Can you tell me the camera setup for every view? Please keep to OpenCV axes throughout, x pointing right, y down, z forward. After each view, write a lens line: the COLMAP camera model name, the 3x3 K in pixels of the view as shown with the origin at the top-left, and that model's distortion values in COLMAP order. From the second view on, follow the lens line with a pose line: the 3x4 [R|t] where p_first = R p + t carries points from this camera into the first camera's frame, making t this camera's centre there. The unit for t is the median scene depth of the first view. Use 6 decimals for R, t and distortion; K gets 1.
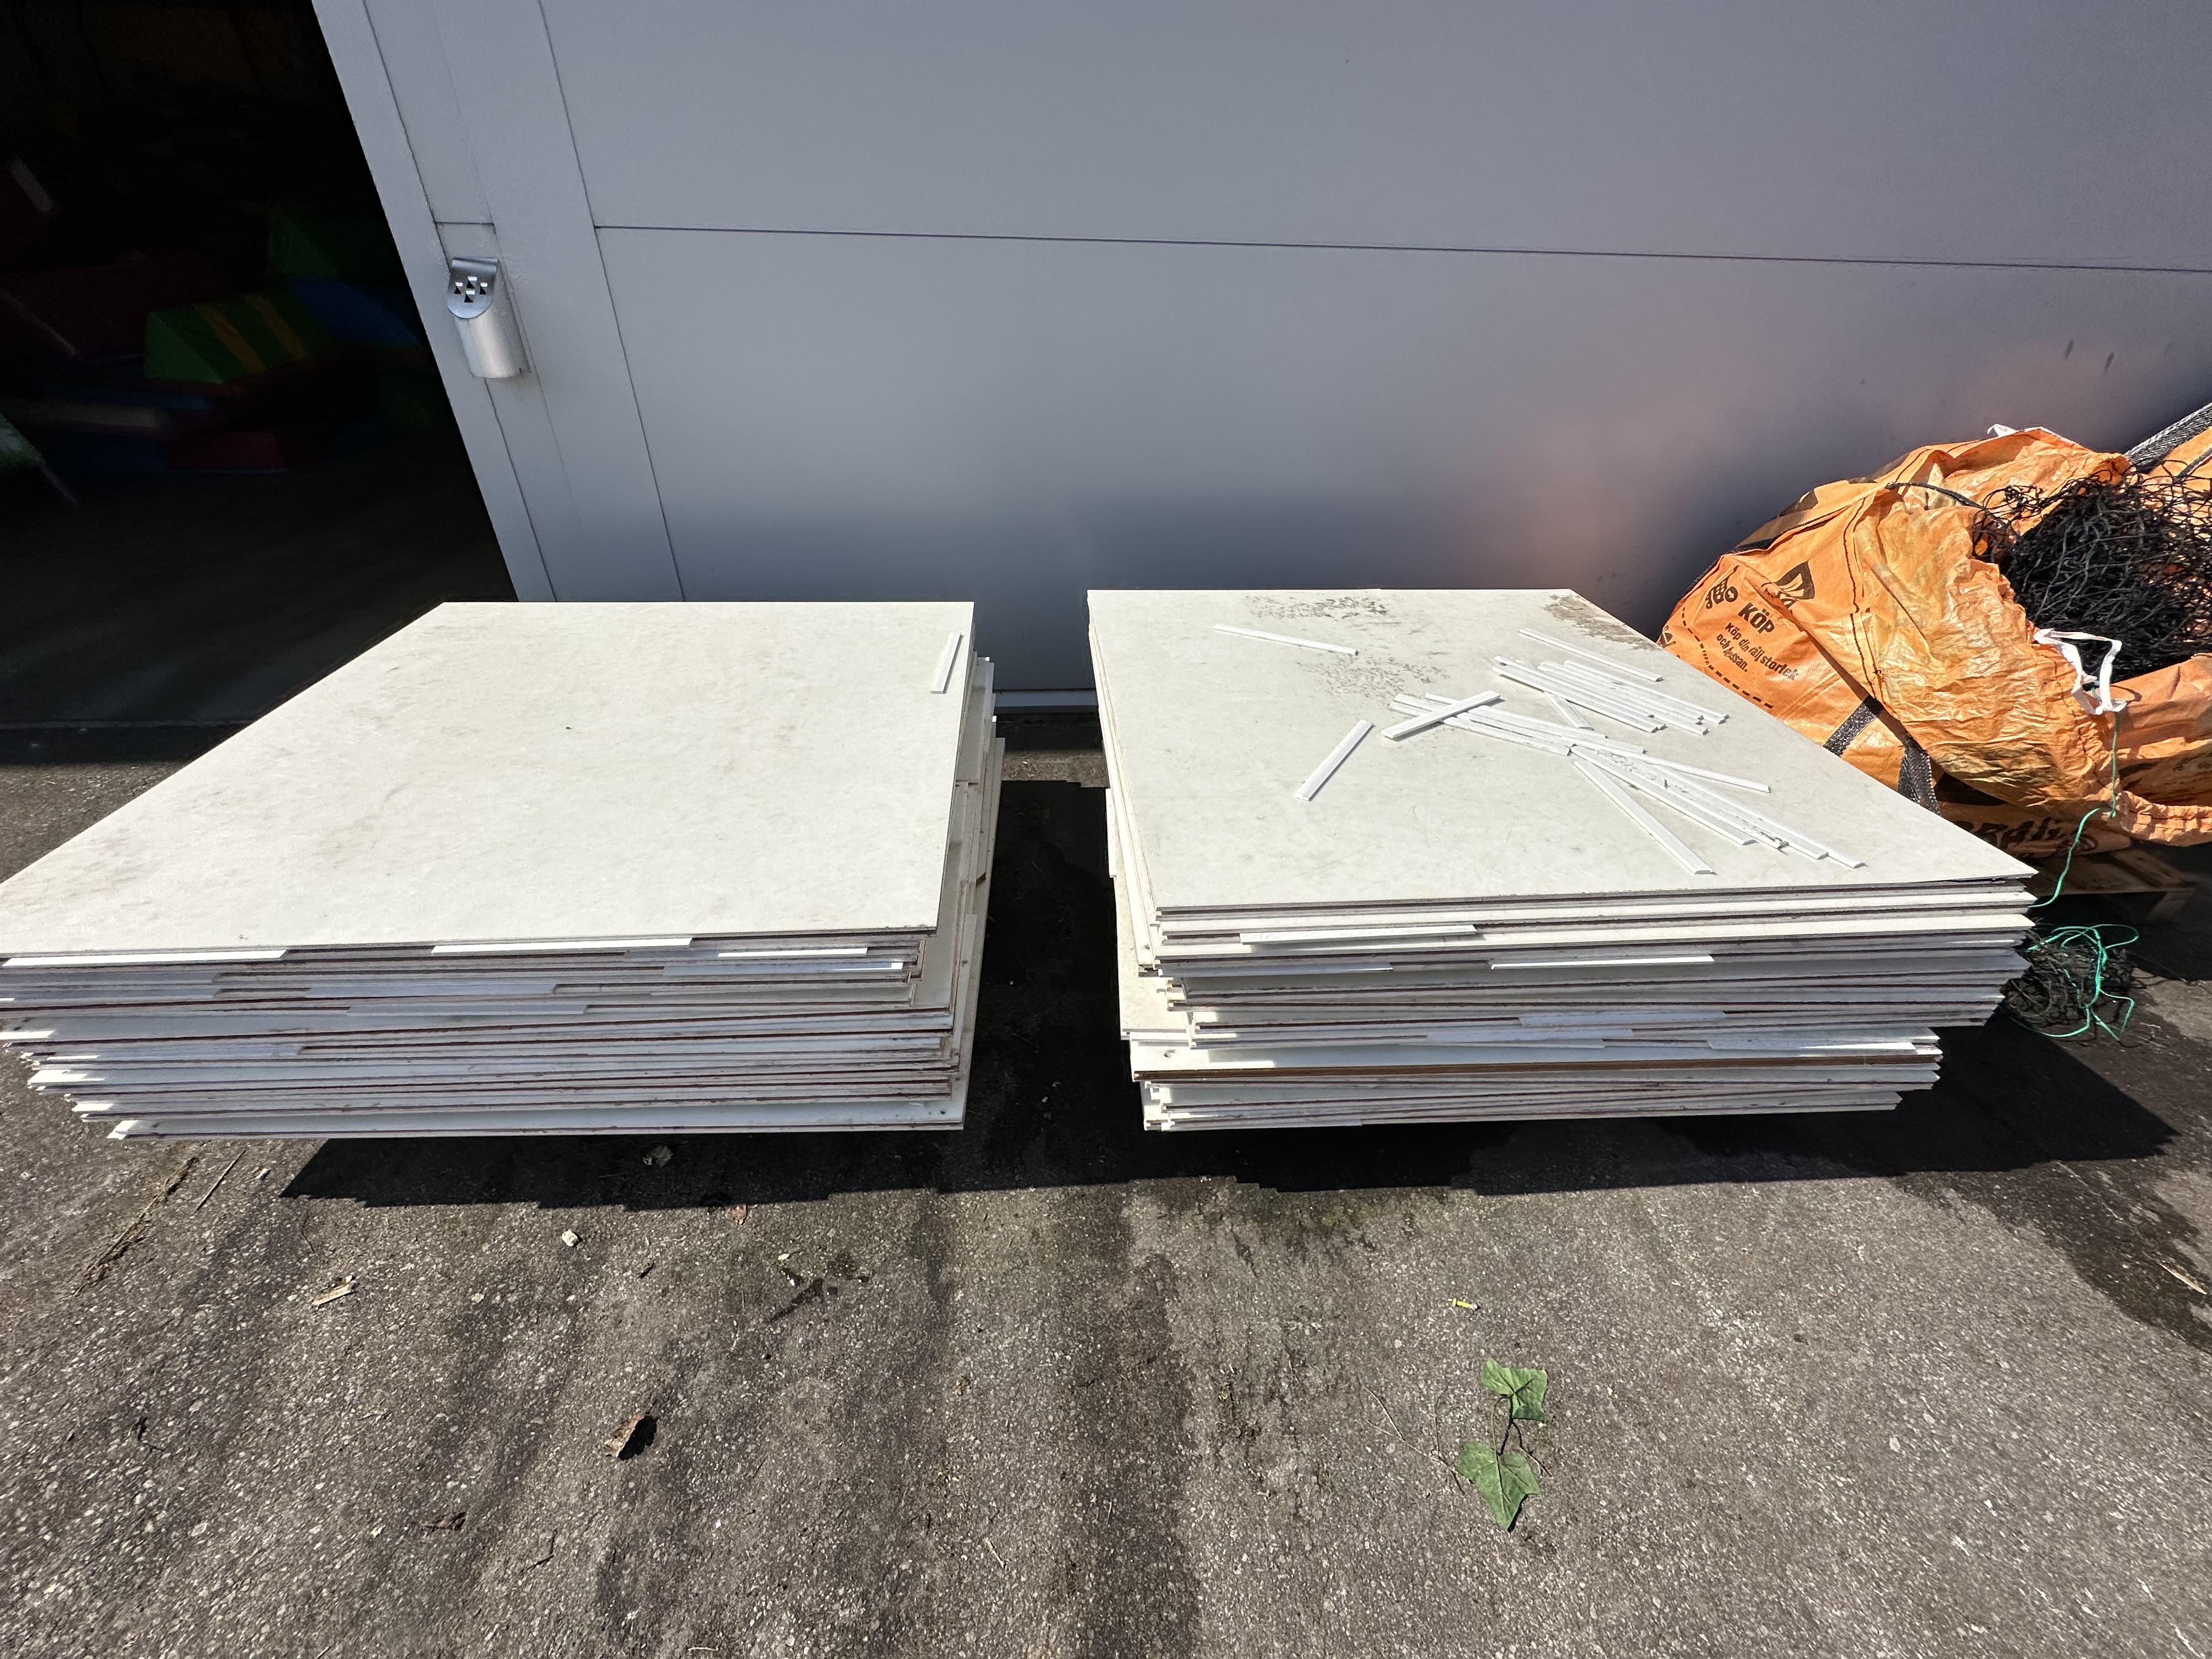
lens RADIAL K [[889.7, 0, 1106.0], [0, 889.7, 829.5], [0, 0, 1]] dist [0.000244, 0.000037]
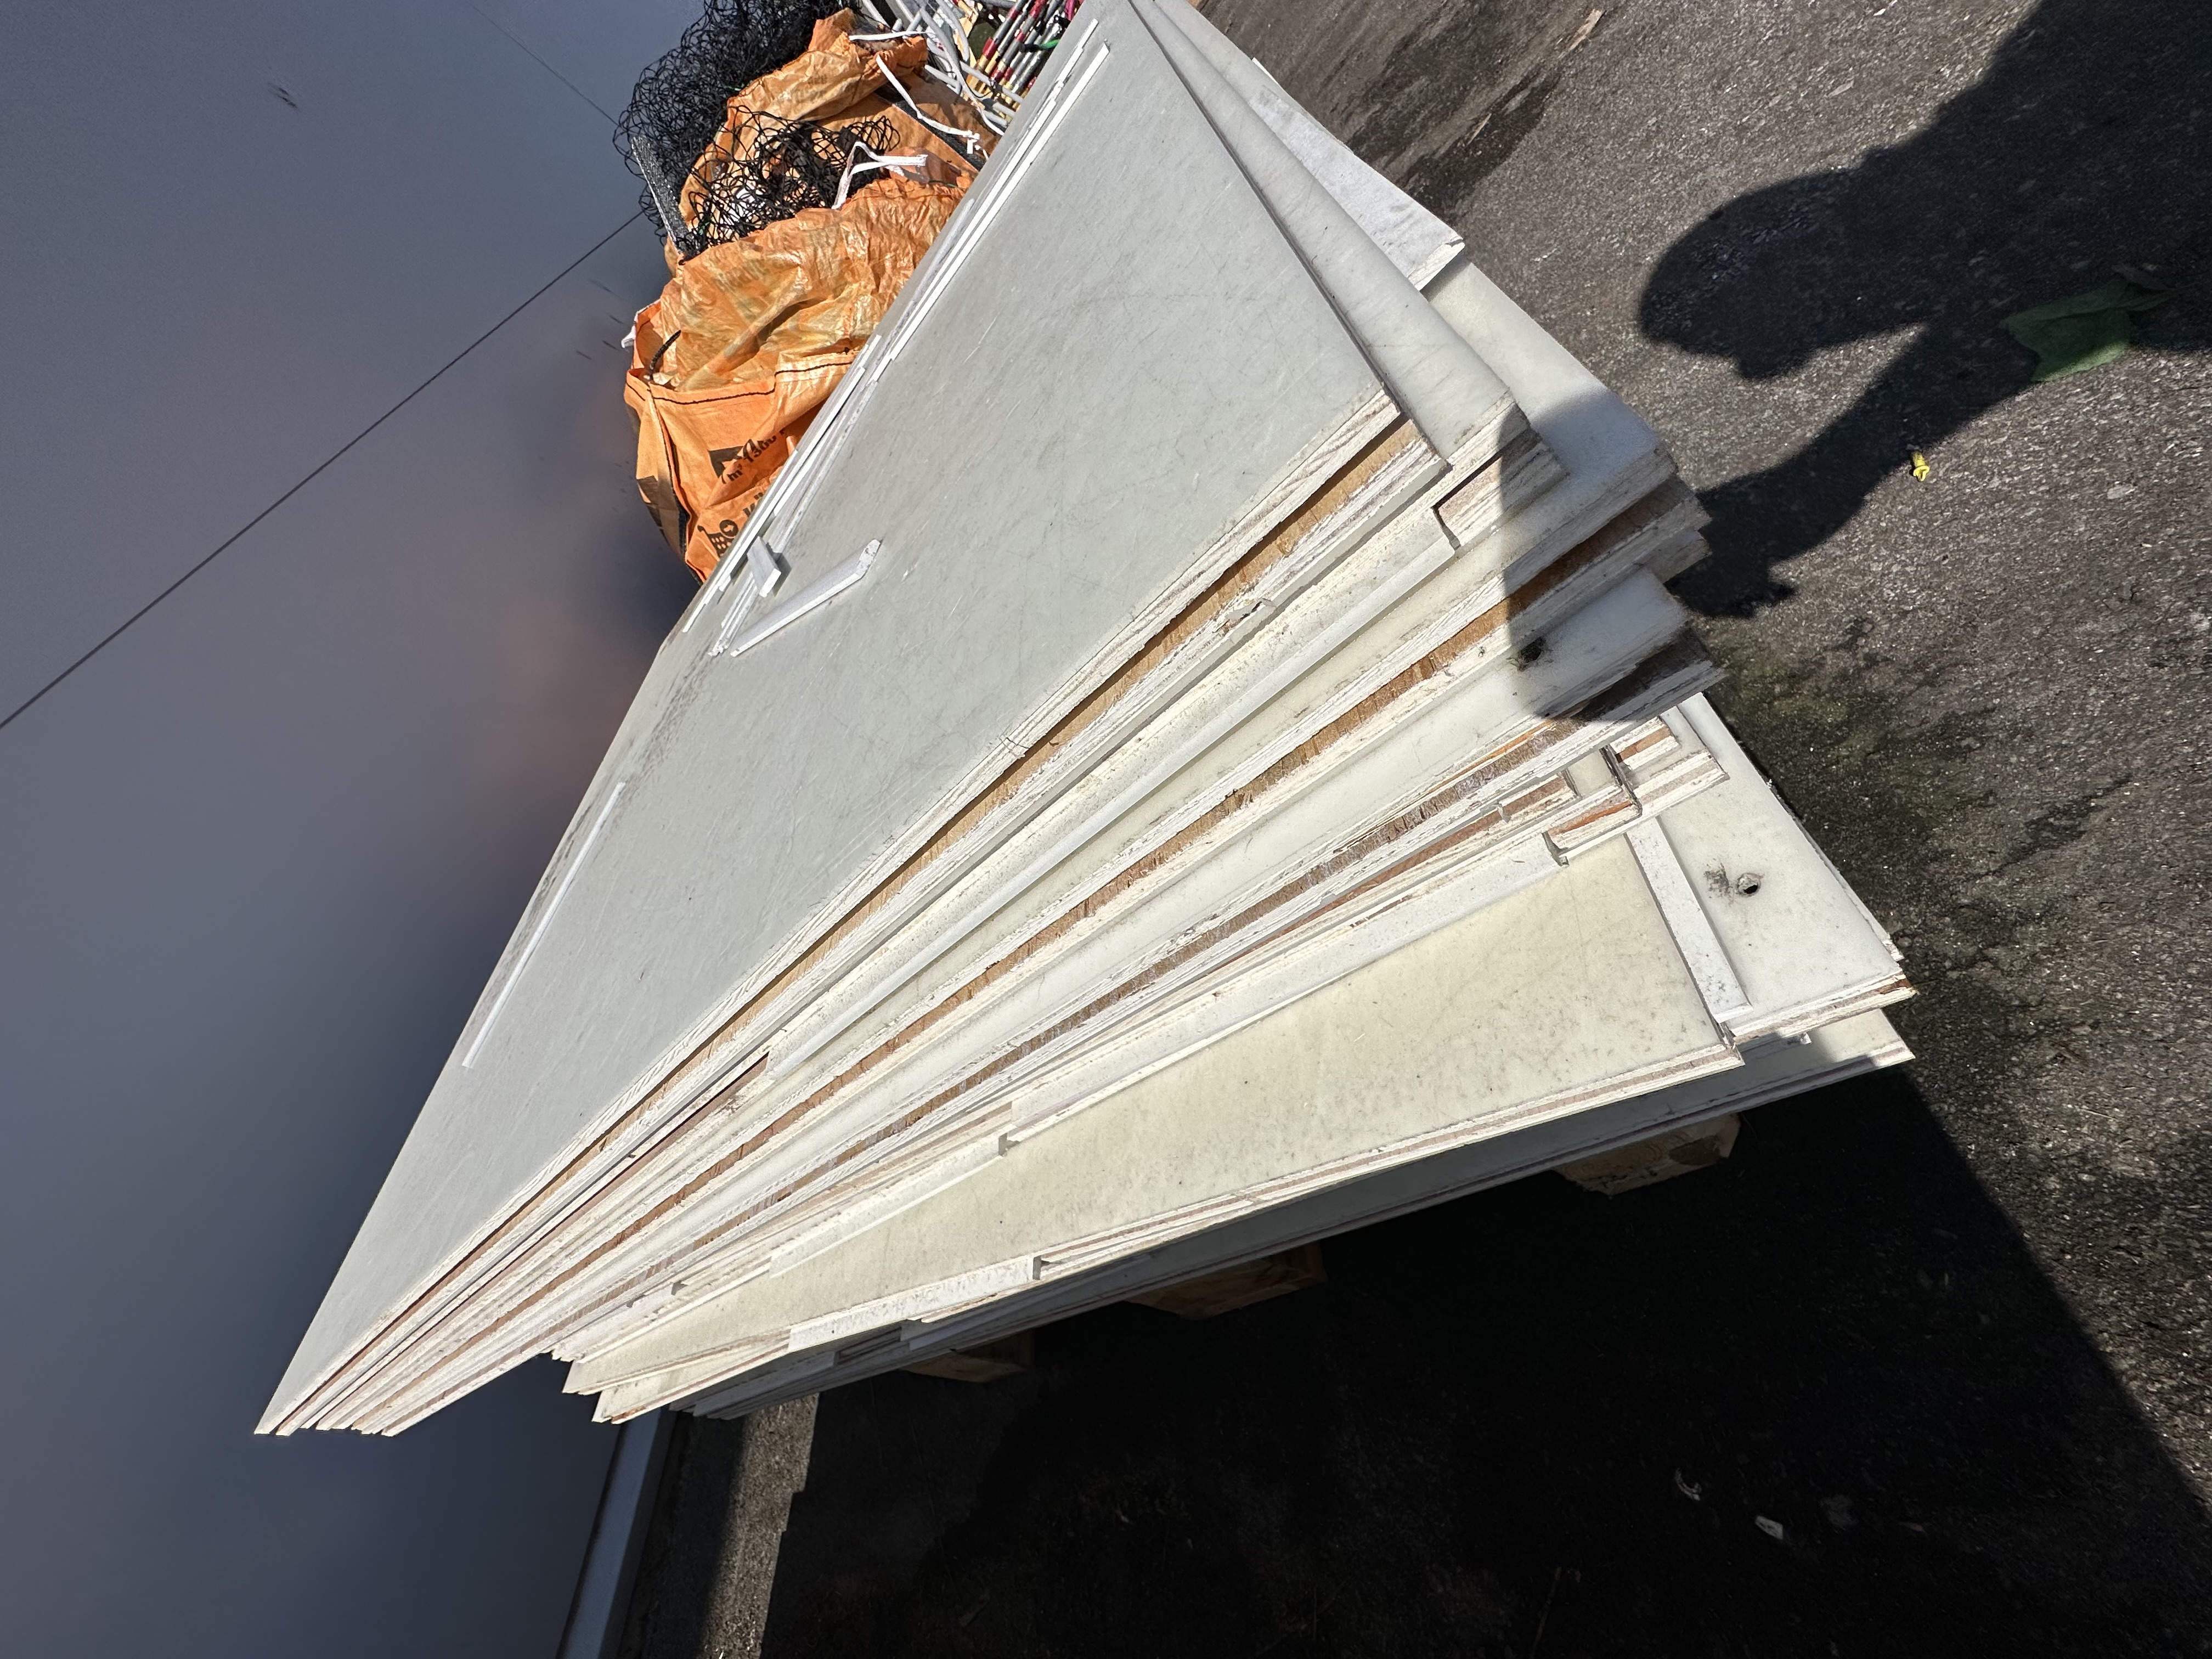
lens RADIAL K [[889.7, 0, 1106.0], [0, 889.7, 829.5], [0, 0, 1]] dist [0.000244, 0.000037]
pose [[0.001574, -0.773301, 0.634038, -0.072252], [0.986615, 0.104587, 0.125111, 0.019005], [-0.163061, 0.625354, 0.763114, 0.626978]]
